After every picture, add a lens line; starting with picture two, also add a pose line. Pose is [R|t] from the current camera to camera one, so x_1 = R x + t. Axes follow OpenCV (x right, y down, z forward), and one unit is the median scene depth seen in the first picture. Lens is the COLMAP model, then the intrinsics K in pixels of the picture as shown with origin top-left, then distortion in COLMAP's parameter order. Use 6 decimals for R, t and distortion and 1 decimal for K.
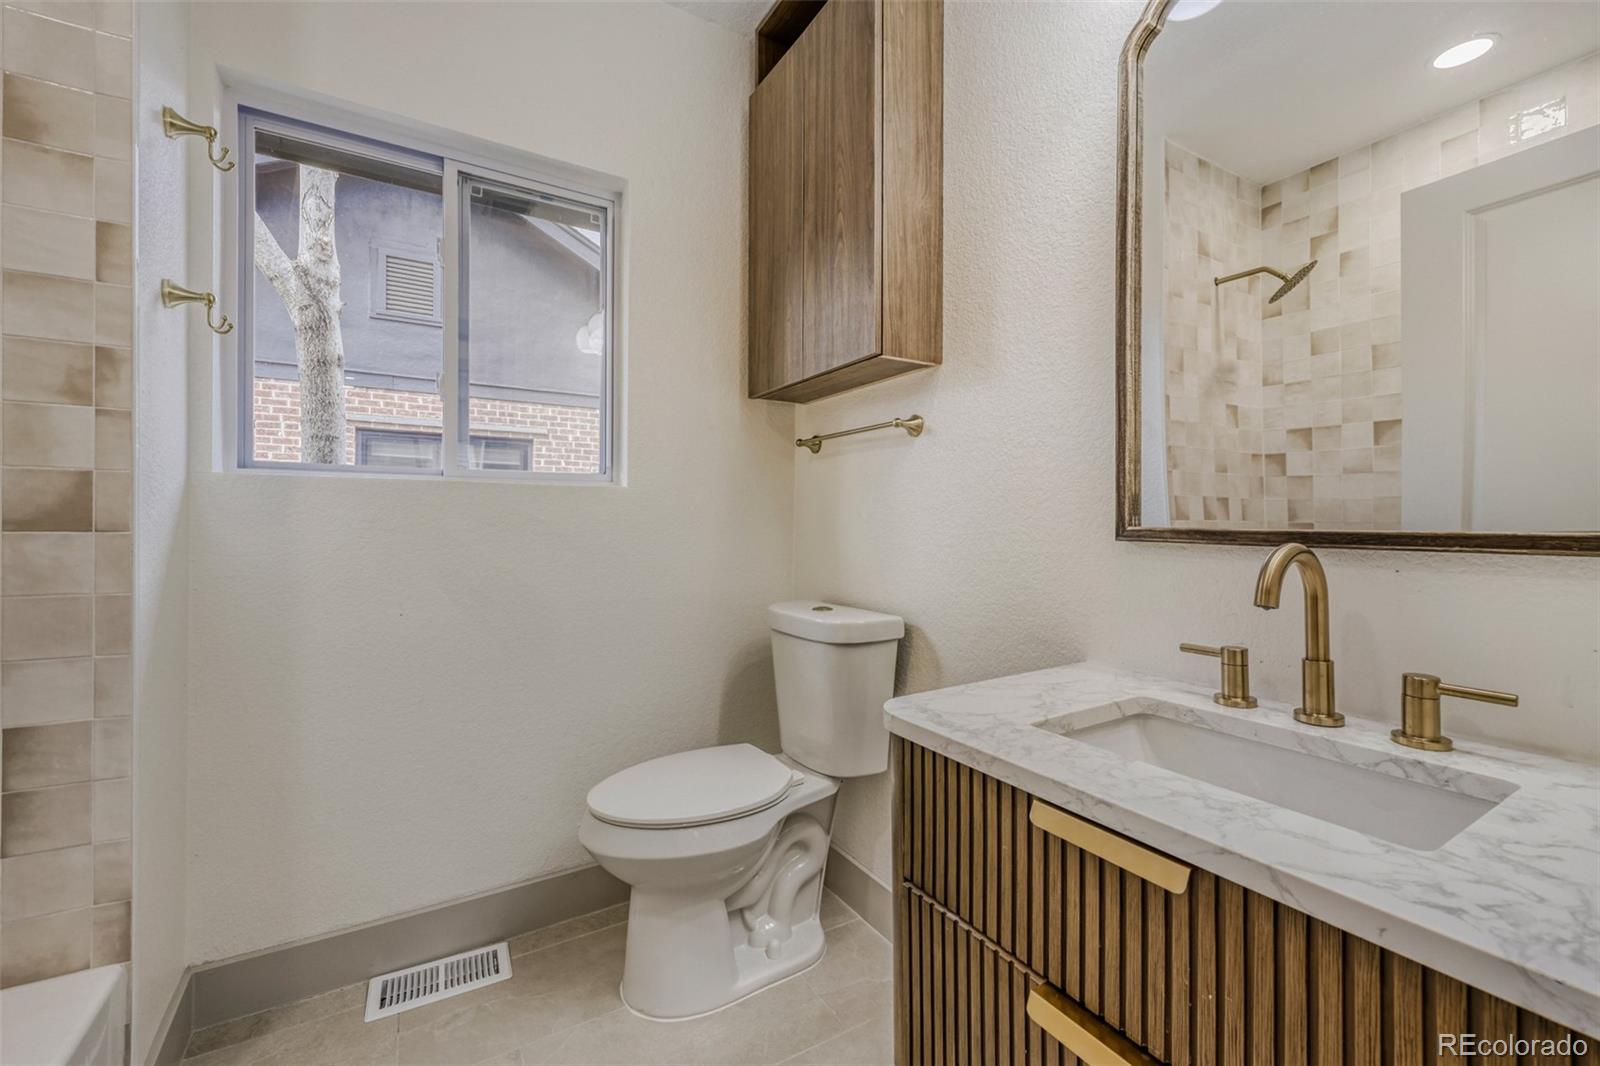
lens RADIAL K [[647.4, 0, 793.3], [0, 647.4, 523.5], [0, 0, 1]] dist [0.002514, 0.000144]
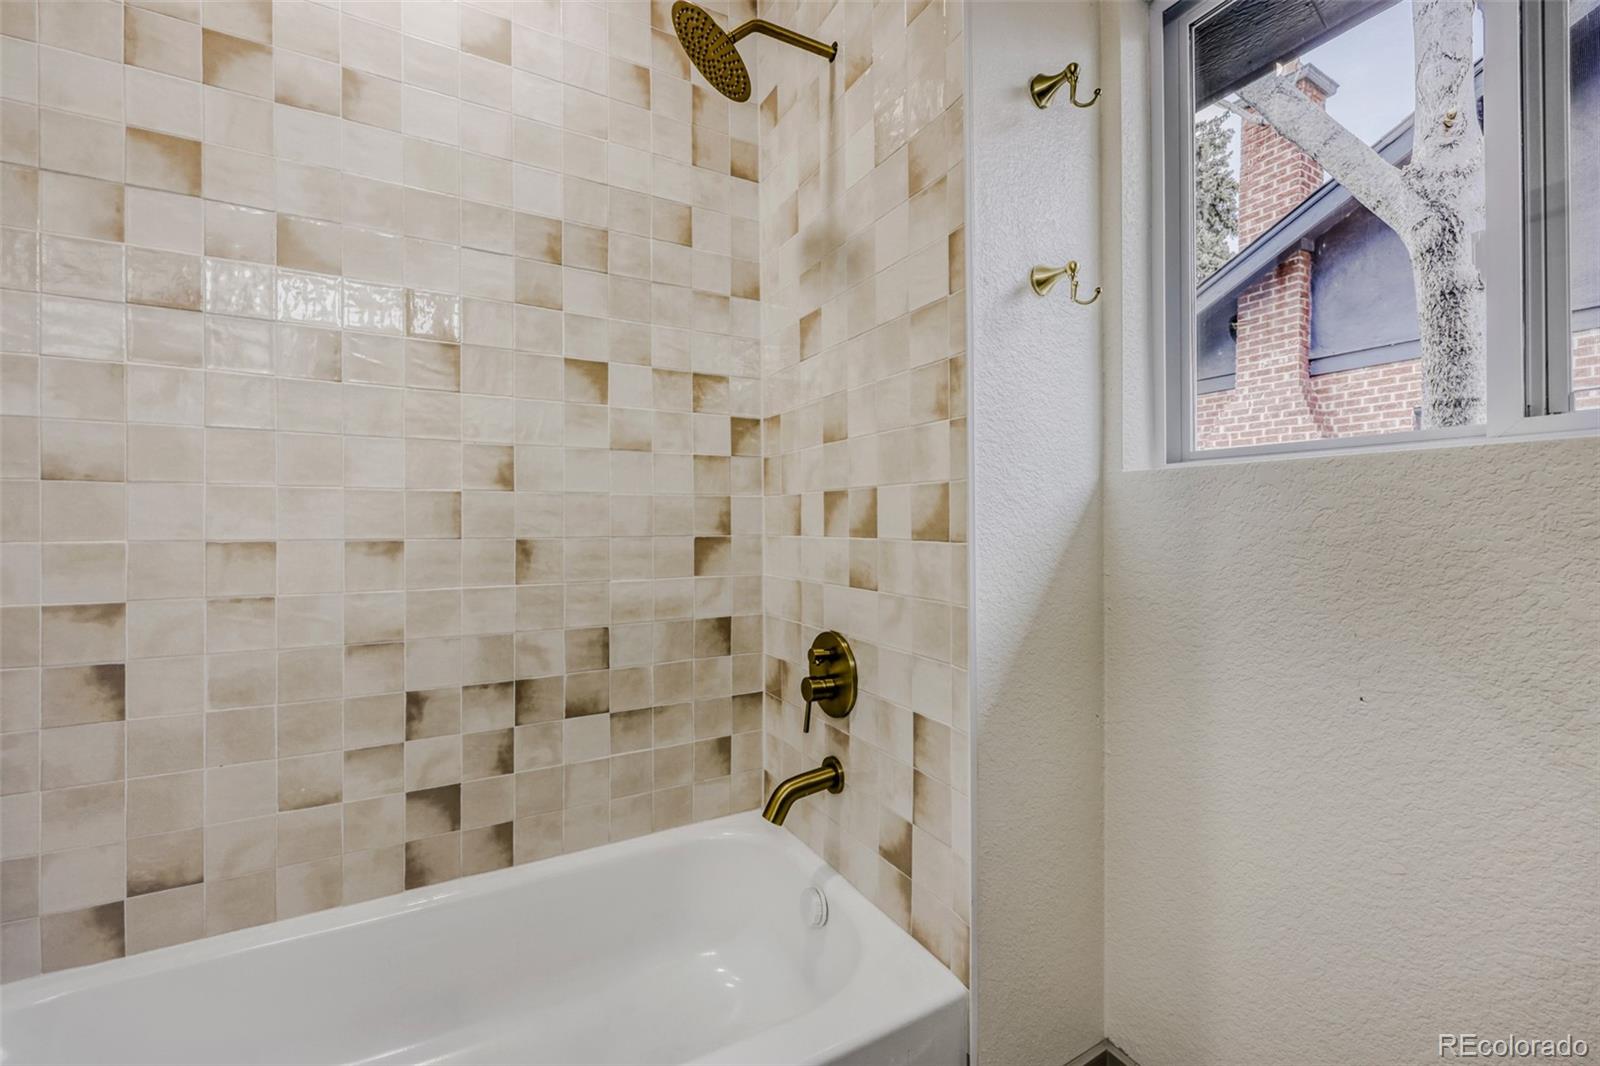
lens RADIAL K [[647.4, 0, 793.3], [0, 647.4, 523.5], [0, 0, 1]] dist [0.002514, 0.000144]
pose [[-0.027967, -0.005508, -0.999594, -0.057075], [0.003937, 0.999976, -0.005620, -0.011402], [0.999601, -0.004093, -0.027945, 0.777477]]
